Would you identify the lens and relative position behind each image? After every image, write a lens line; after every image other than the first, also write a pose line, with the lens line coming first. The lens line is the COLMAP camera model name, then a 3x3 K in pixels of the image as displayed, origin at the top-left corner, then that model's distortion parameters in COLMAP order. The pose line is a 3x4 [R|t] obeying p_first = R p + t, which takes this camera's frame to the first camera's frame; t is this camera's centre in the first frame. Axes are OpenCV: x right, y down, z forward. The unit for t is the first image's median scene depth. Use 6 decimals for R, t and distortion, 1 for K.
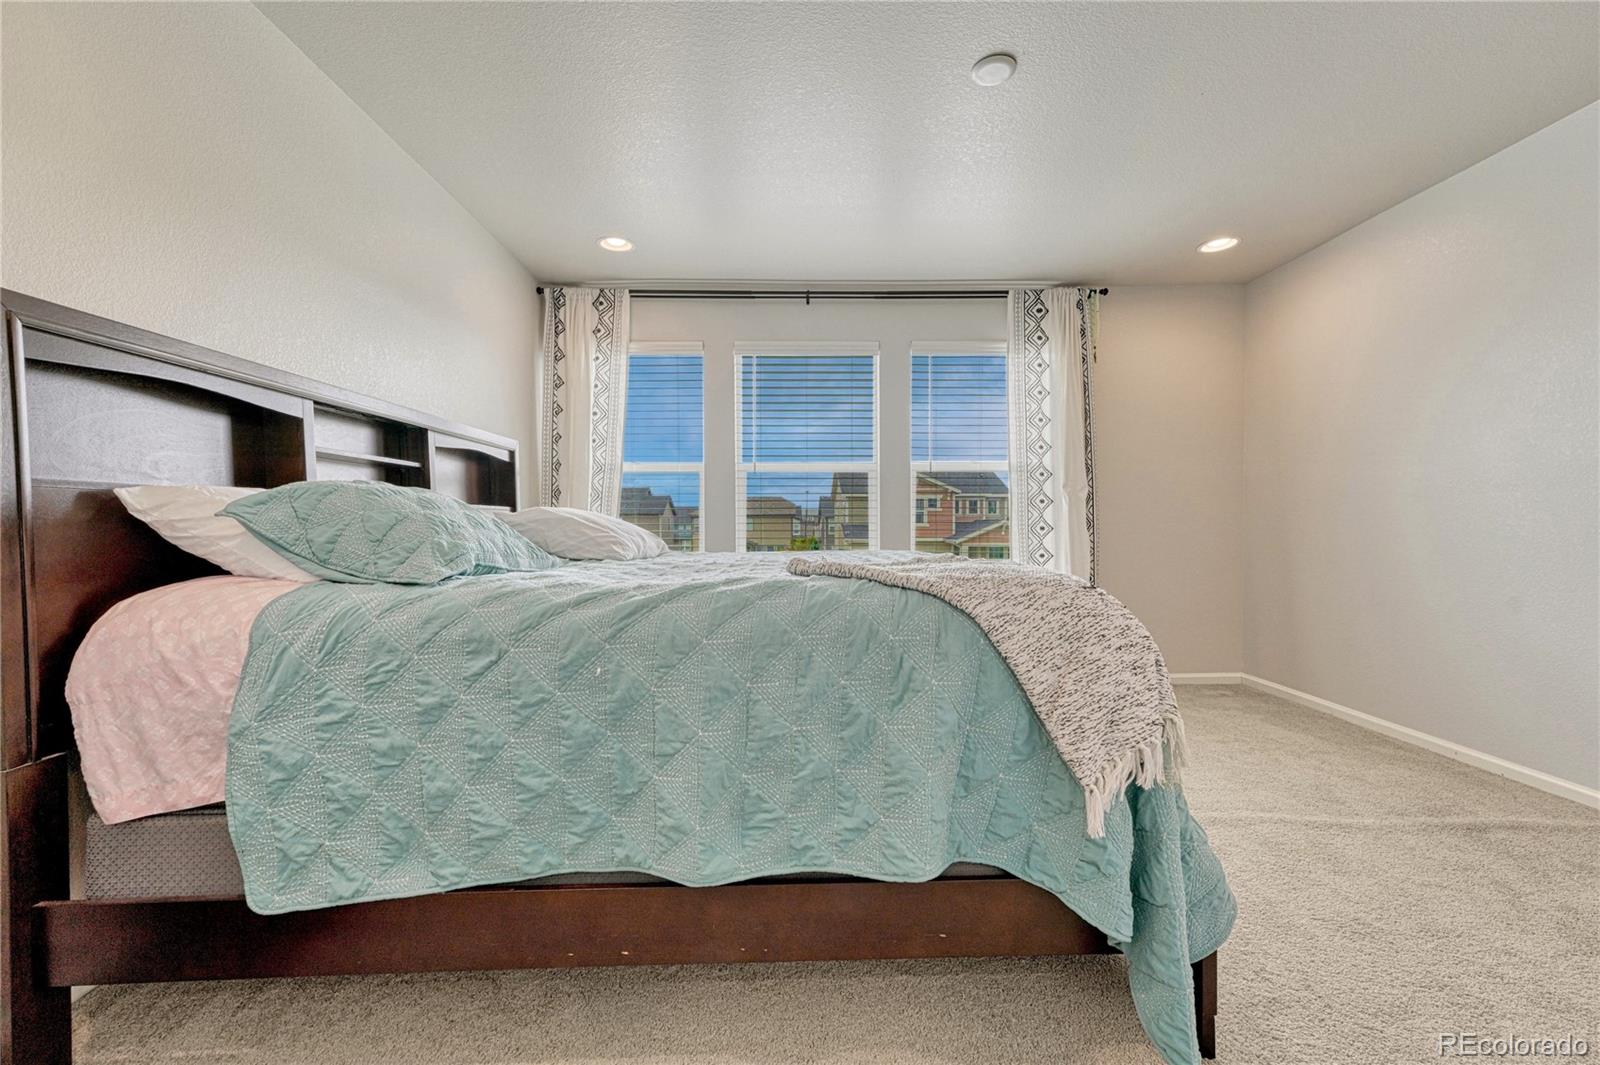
lens RADIAL K [[663.7, 0, 794.5], [0, 663.7, 529.6], [0, 0, 1]] dist [0.013672, 0.000220]
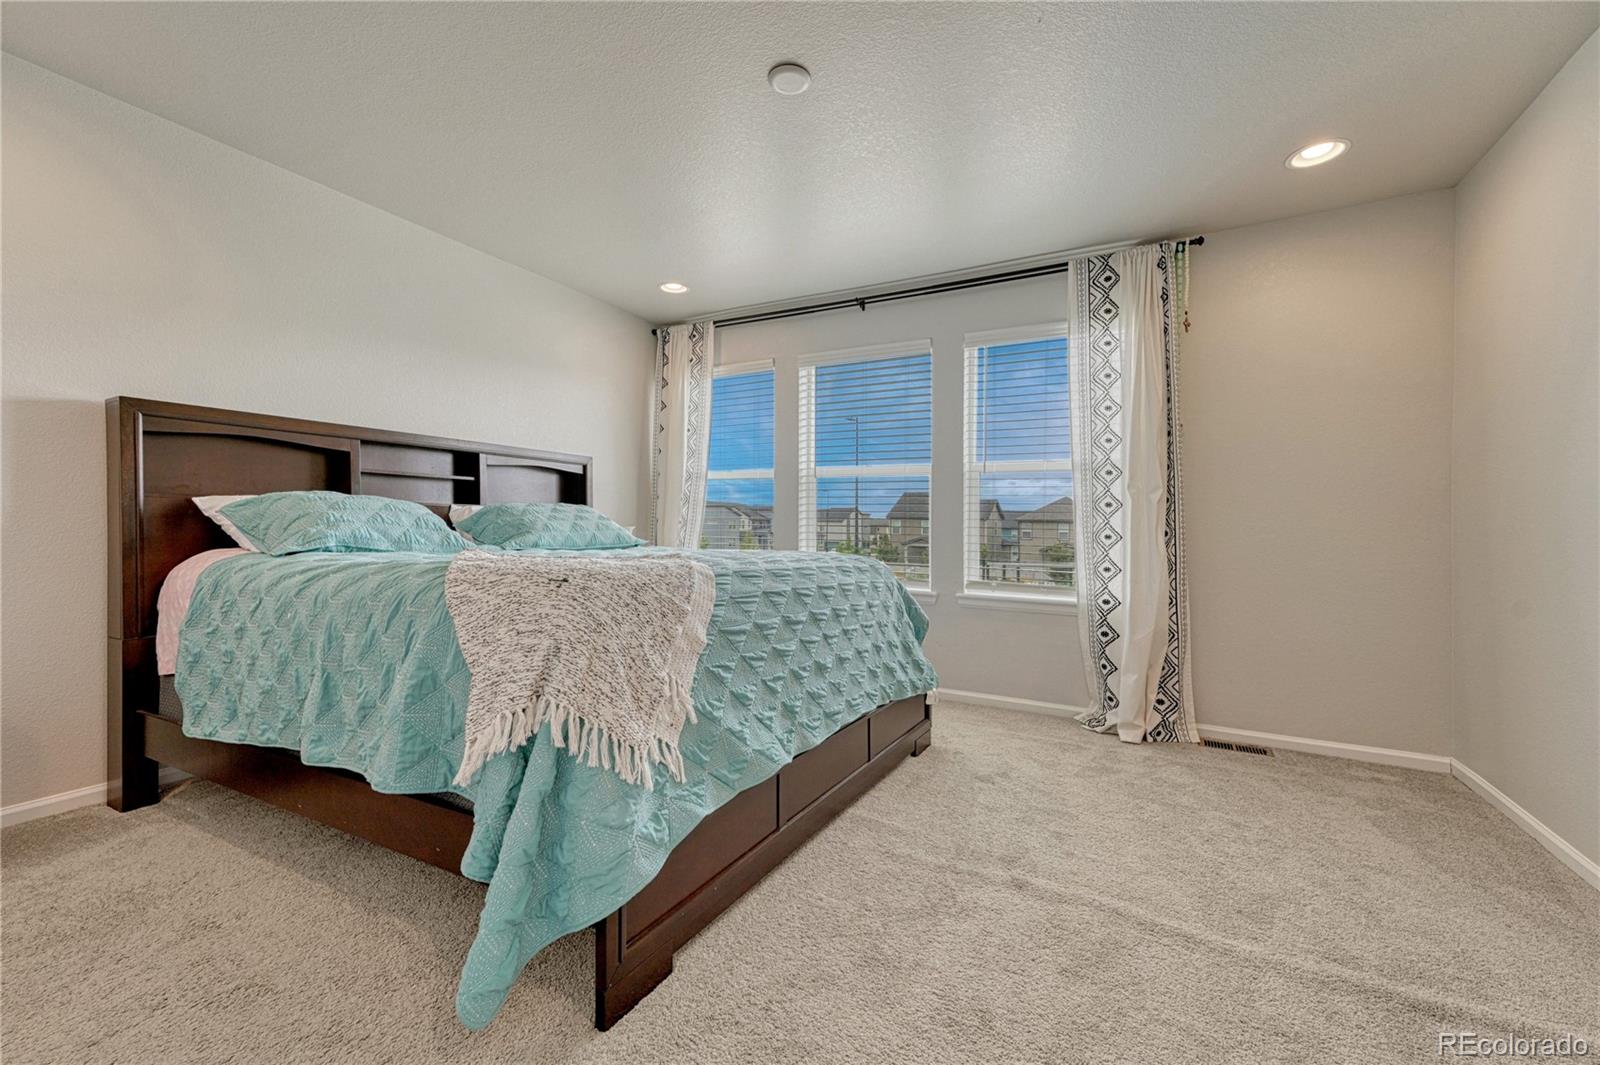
lens RADIAL K [[663.7, 0, 794.5], [0, 663.7, 529.6], [0, 0, 1]] dist [0.013672, 0.000220]
pose [[0.867755, 0.019594, -0.496606, 0.450024], [-0.022305, 0.999751, 0.000472, -0.002997], [0.496492, 0.010667, 0.867976, 0.073051]]
